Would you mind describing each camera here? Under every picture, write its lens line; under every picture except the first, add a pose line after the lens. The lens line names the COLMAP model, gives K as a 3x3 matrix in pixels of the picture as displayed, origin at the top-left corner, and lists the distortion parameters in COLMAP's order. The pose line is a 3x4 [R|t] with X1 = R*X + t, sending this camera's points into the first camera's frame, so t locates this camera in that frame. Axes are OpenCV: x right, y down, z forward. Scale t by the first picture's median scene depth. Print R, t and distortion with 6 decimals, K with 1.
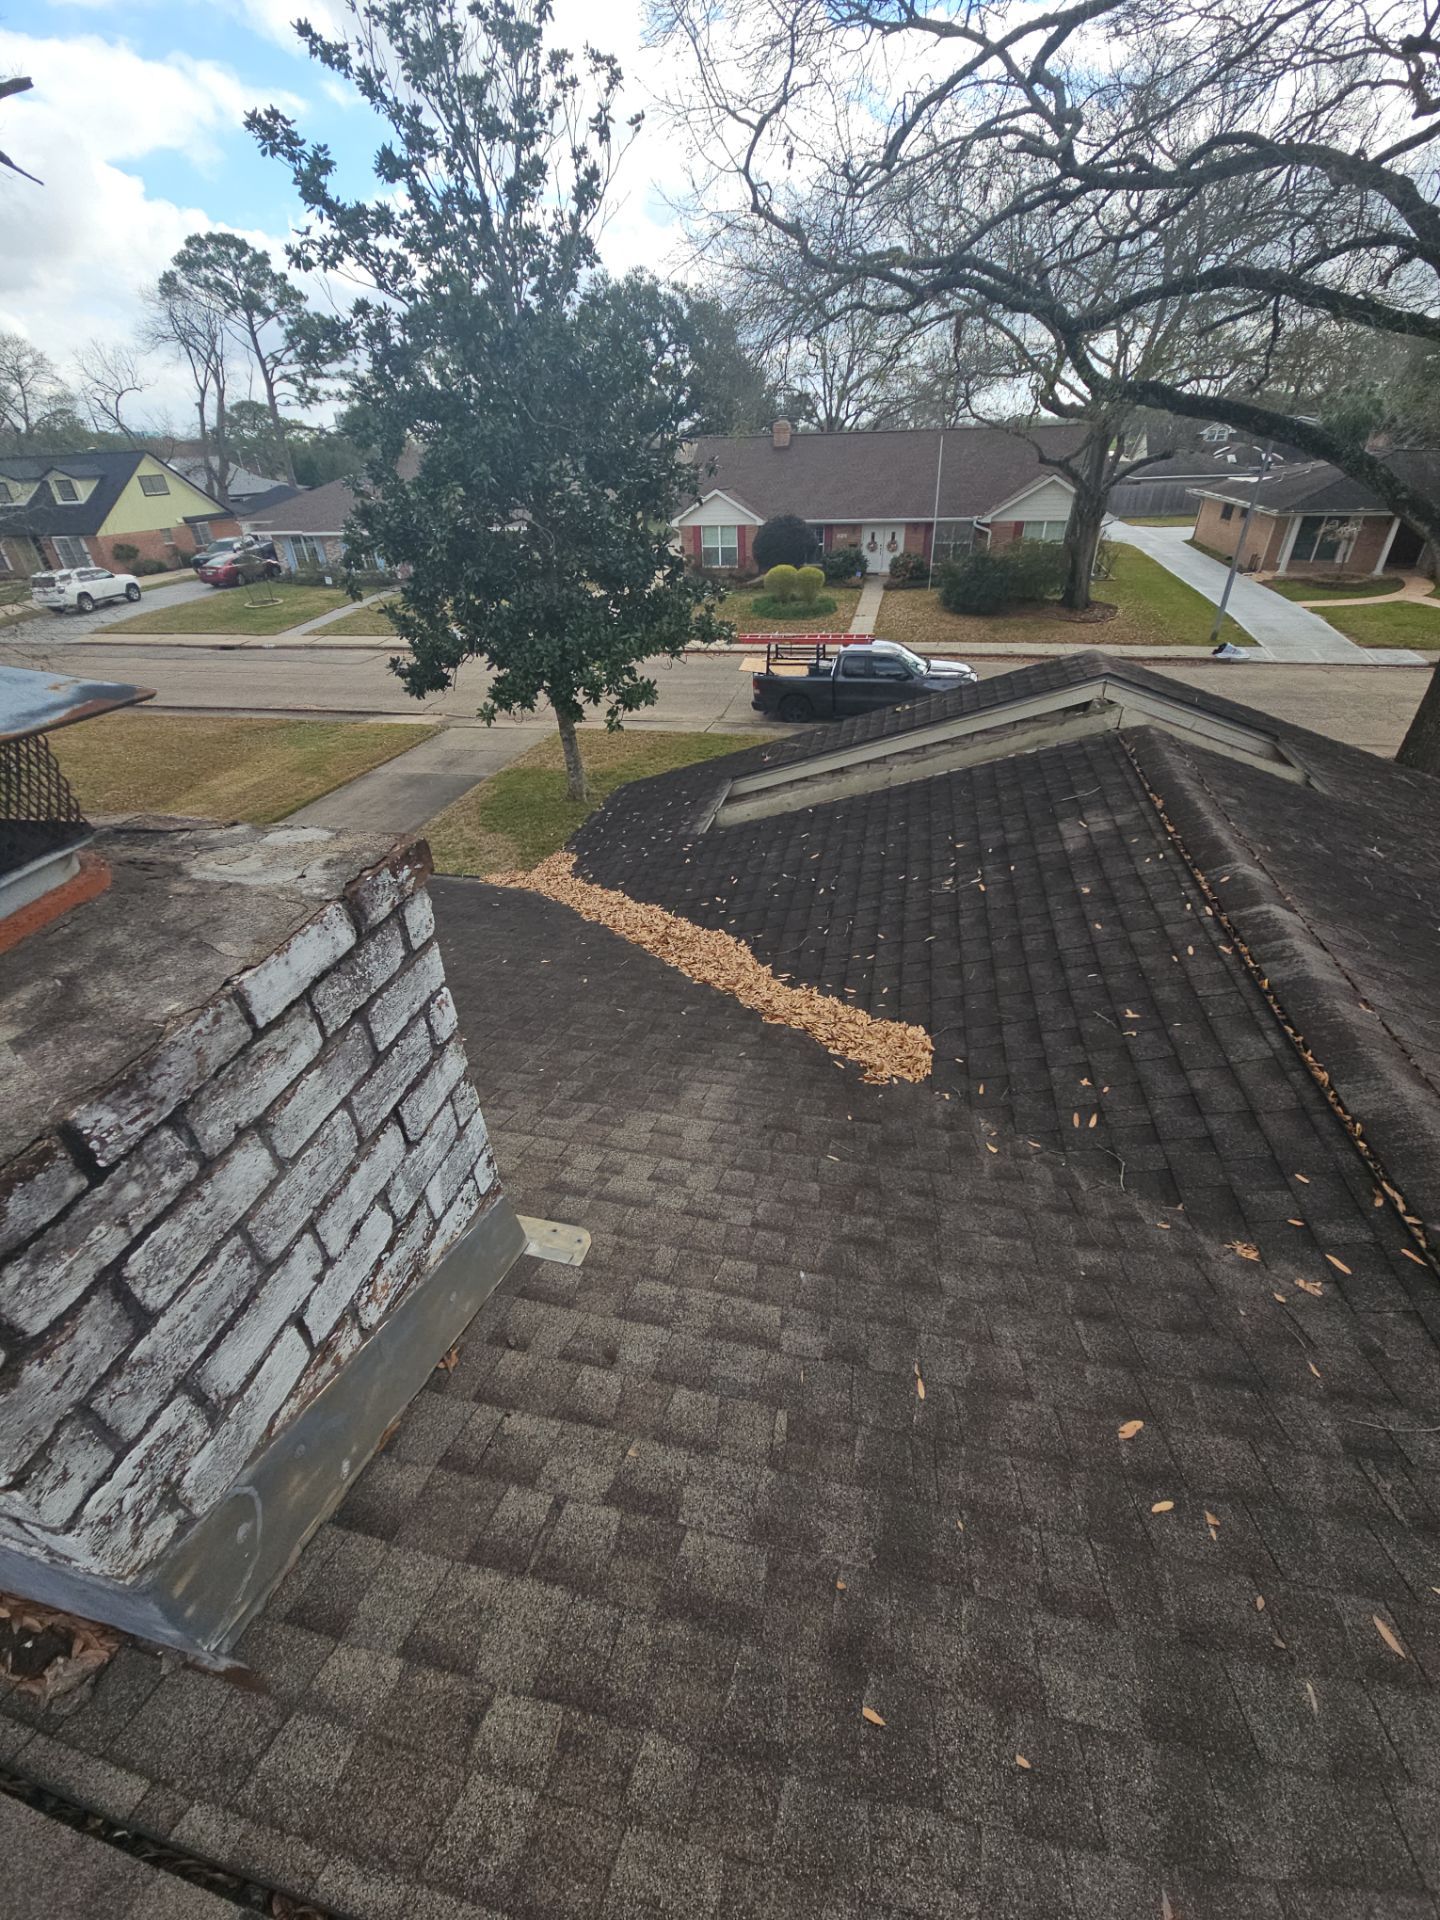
lens RADIAL K [[782.2, 0, 716.8], [0, 782.2, 945.7], [0, 0, 1]] dist [0.006803, -0.006551]
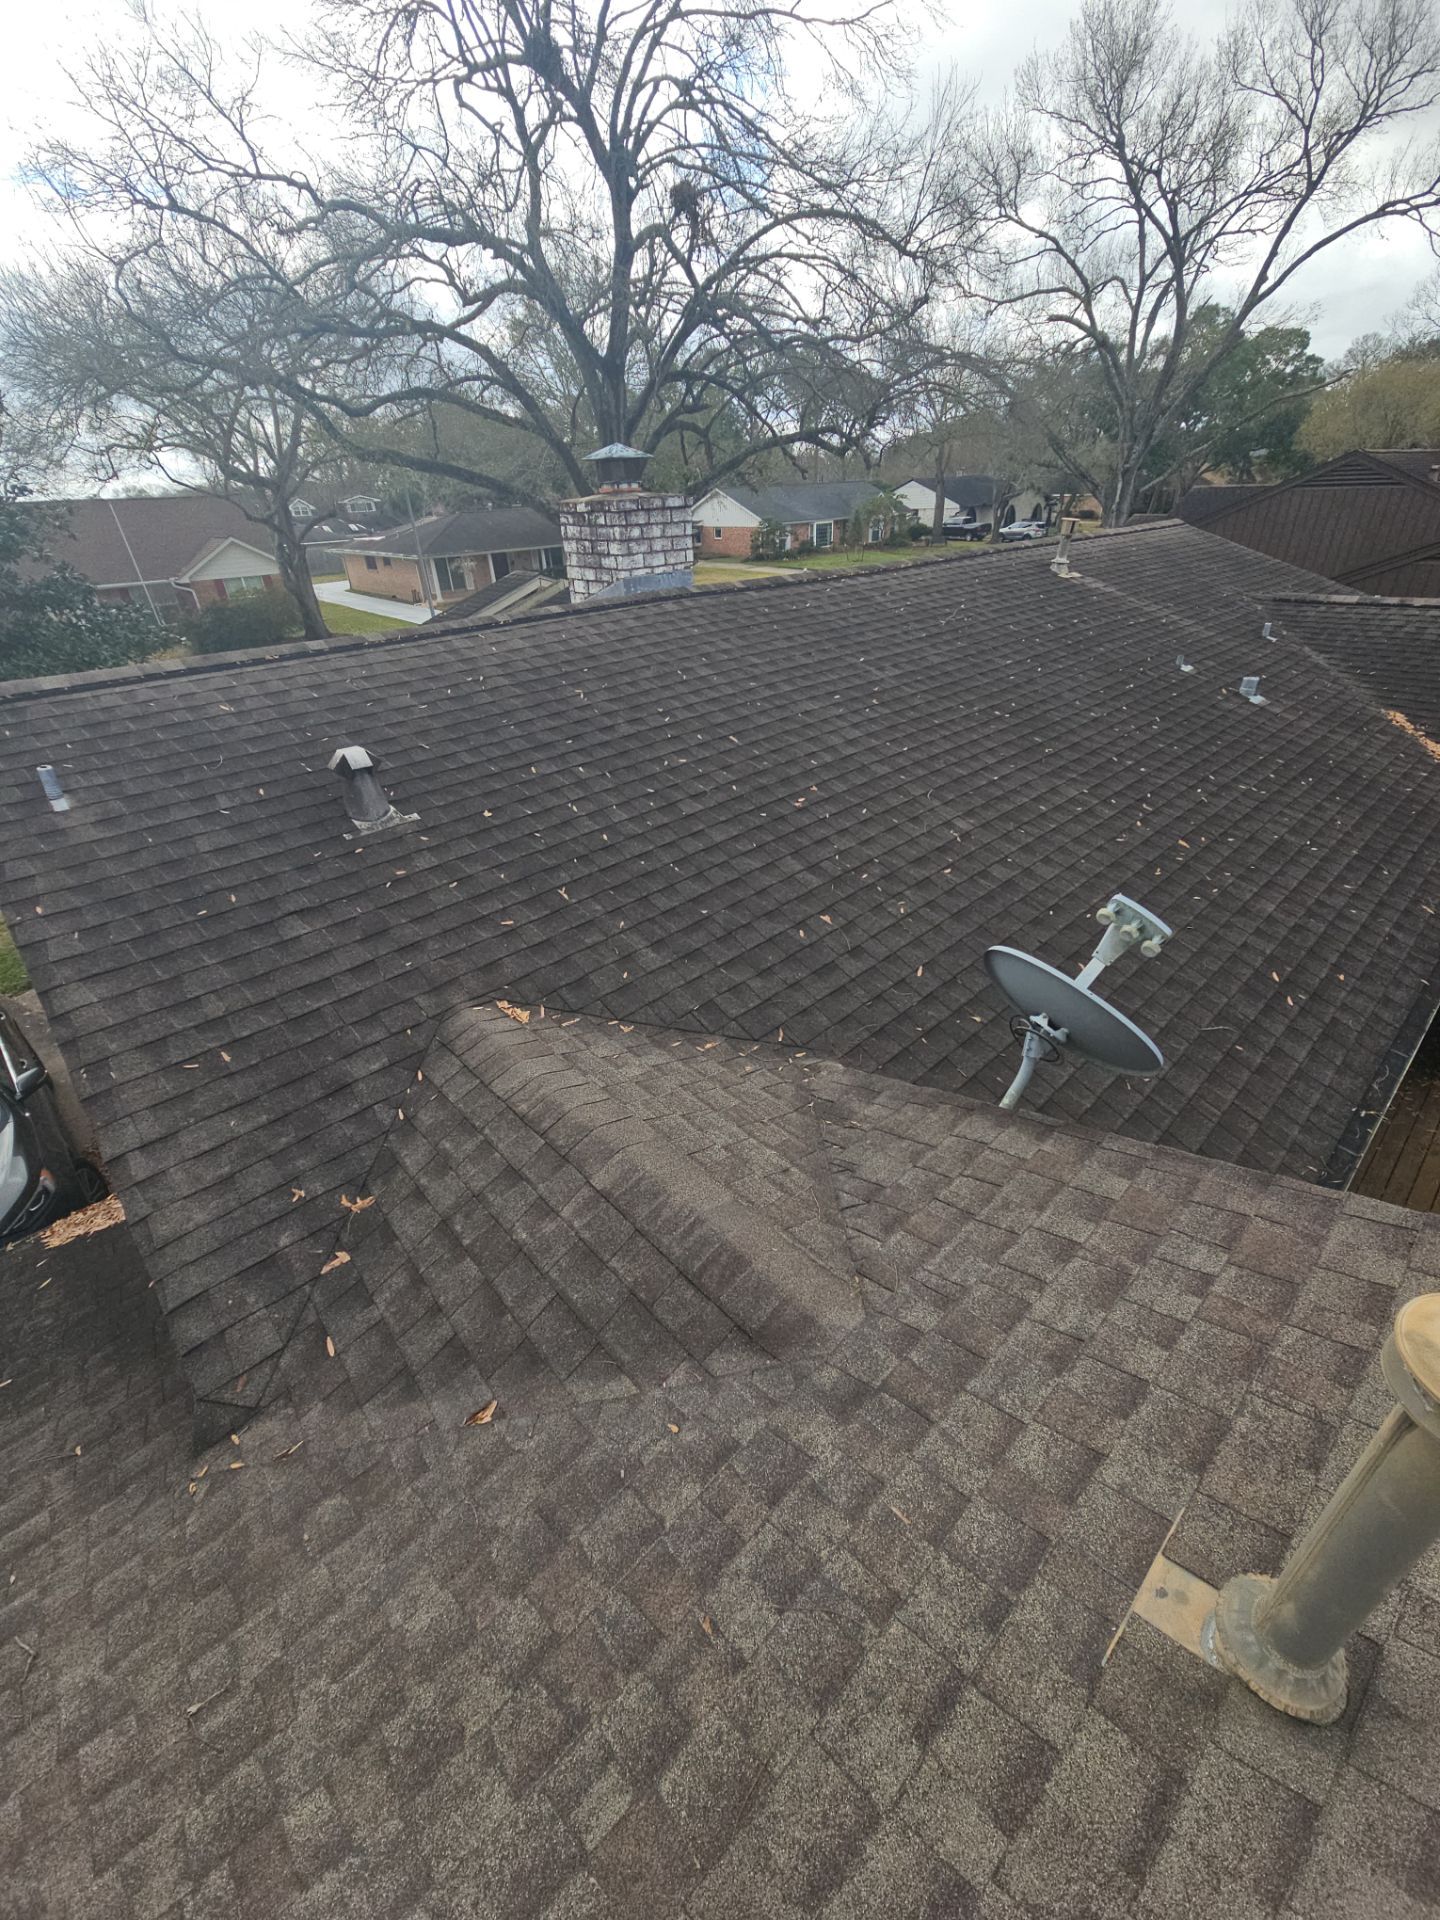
lens RADIAL K [[782.2, 0, 711.5], [0, 782.2, 941.3], [0, 0, 1]] dist [0.006803, -0.006551]
pose [[0.573949, -0.406071, 0.711118, -1.843683], [0.463715, 0.876911, 0.126475, 0.753444], [-0.674945, 0.257165, 0.691603, -0.840868]]
